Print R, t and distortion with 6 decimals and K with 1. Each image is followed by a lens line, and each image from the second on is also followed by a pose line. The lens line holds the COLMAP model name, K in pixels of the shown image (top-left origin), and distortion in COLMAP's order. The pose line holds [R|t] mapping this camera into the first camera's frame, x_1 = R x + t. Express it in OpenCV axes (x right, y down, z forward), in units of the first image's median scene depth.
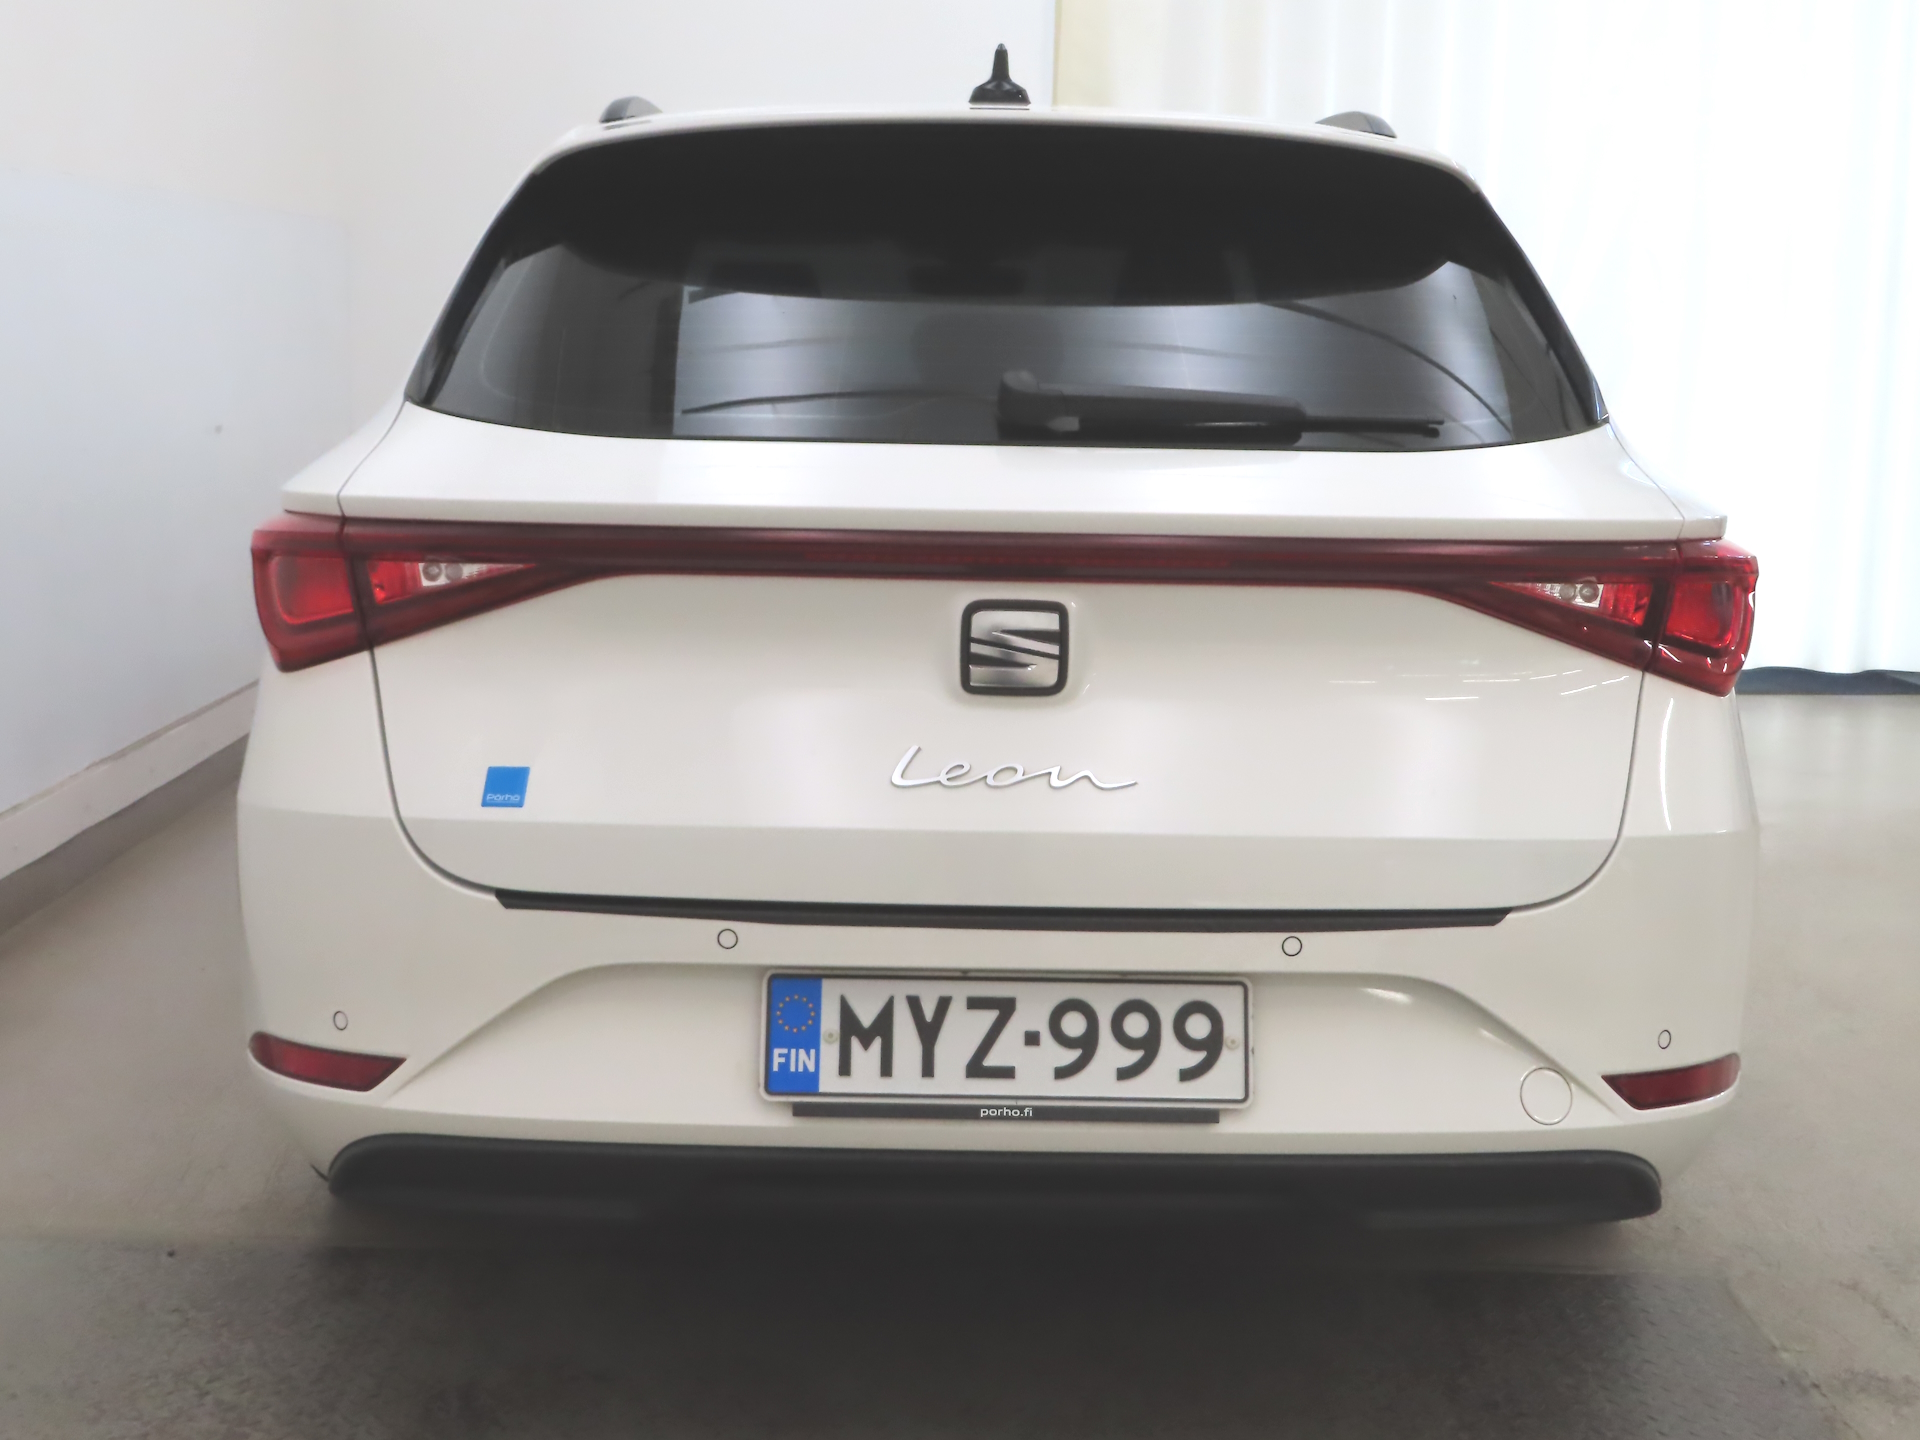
lens RADIAL K [[2528.5, 0, 961.7], [0, 2528.5, 717.9], [0, 0, 1]] dist [-0.045306, 0.000000]
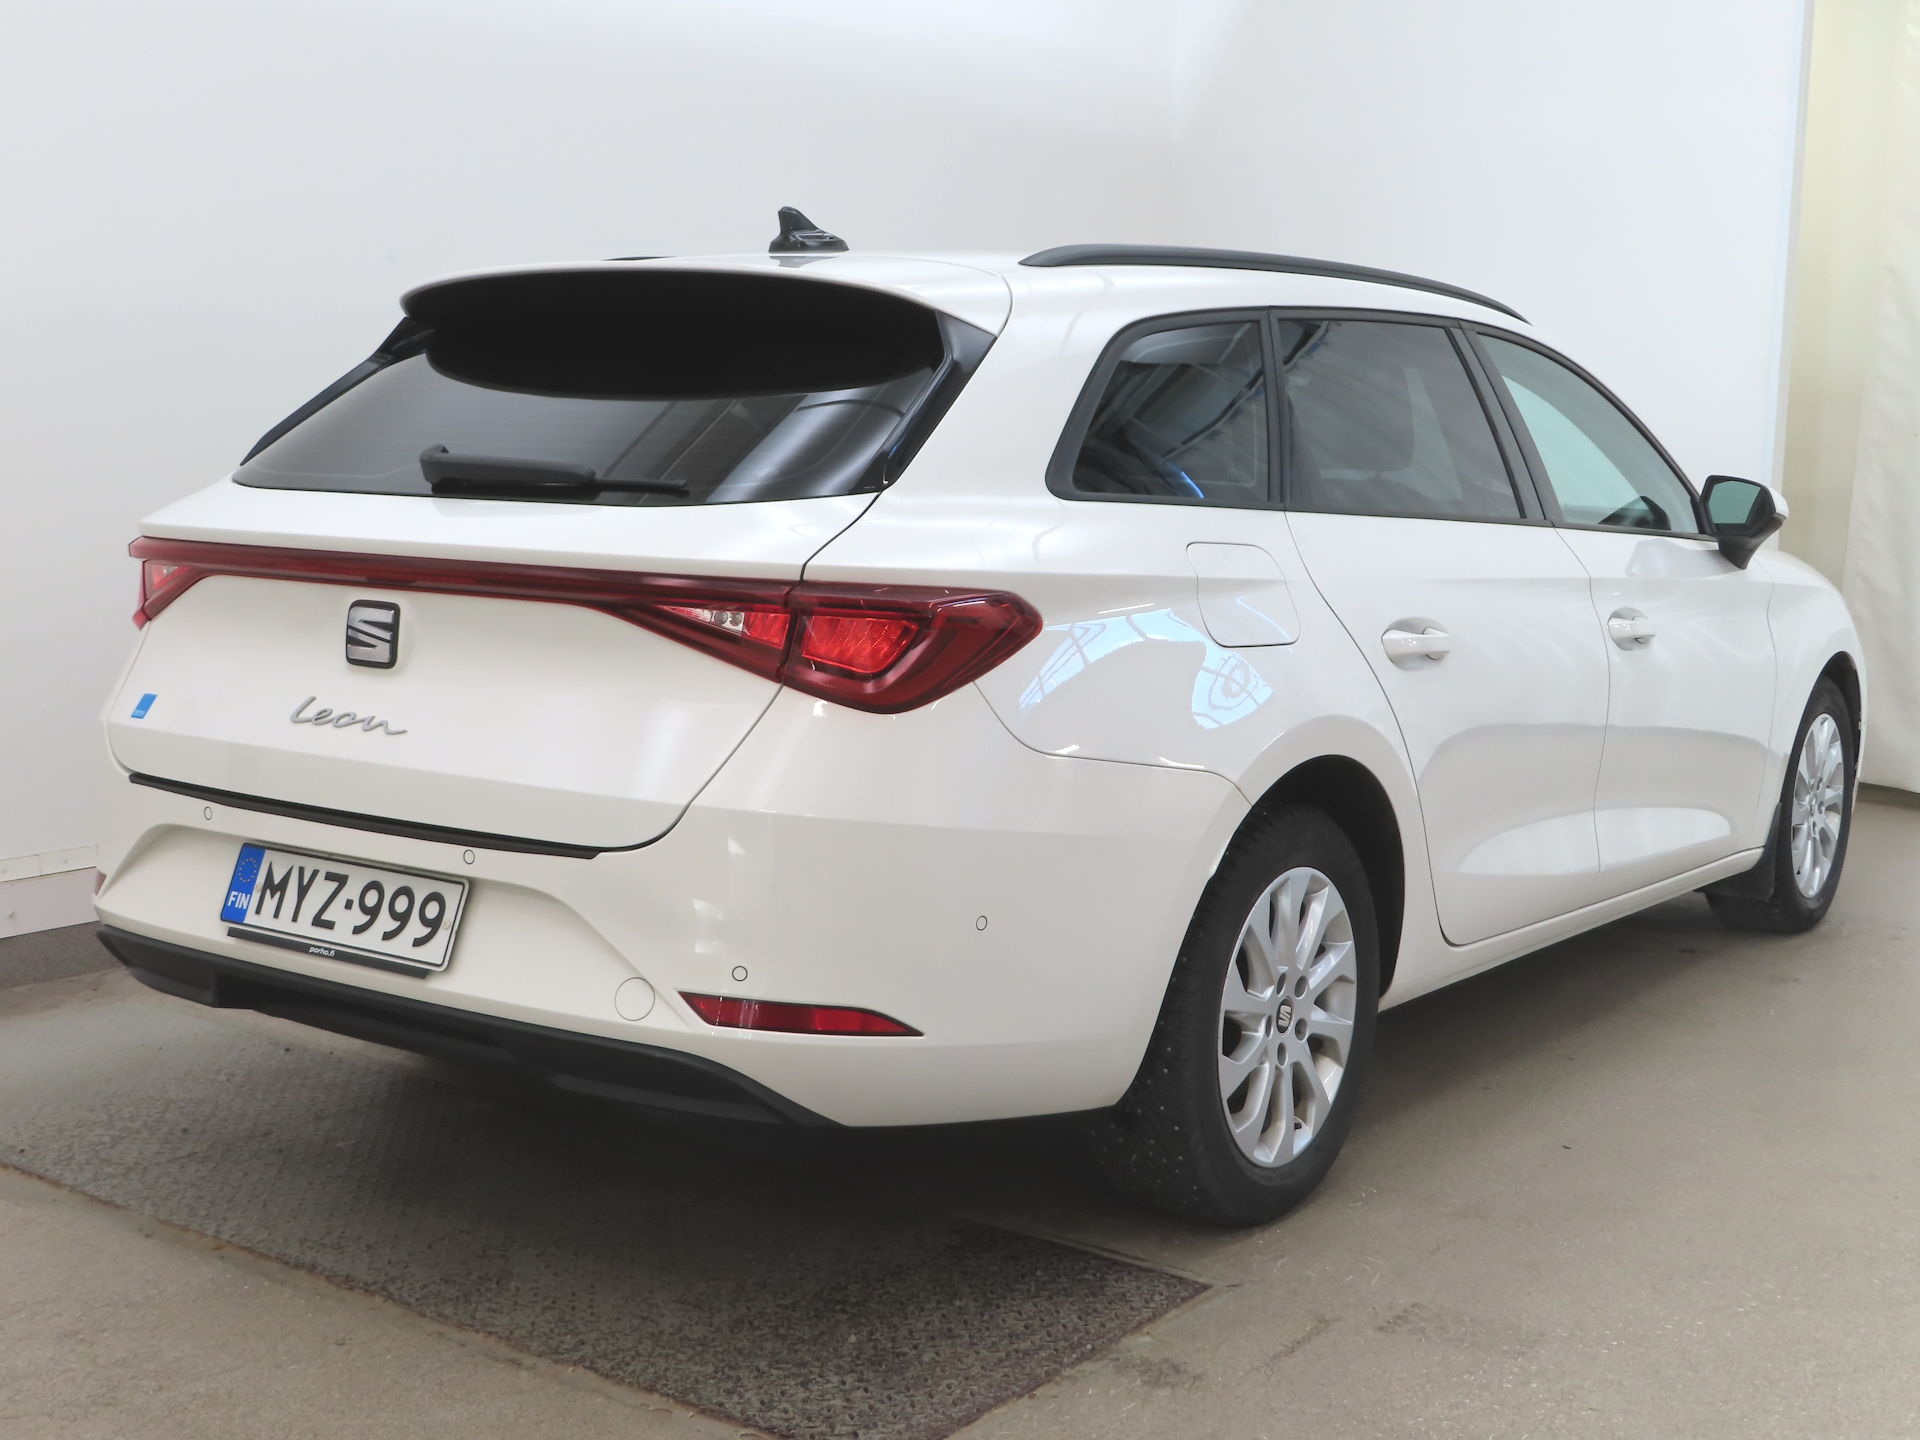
lens RADIAL K [[2528.5, 0, 958.2], [0, 2528.5, 723.3], [0, 0, 1]] dist [-0.045306, 0.000000]
pose [[0.805649, 0.069248, -0.588331, 1.139937], [-0.101637, 0.994576, -0.022116, 0.020934], [0.583609, 0.077614, 0.808317, 0.035058]]
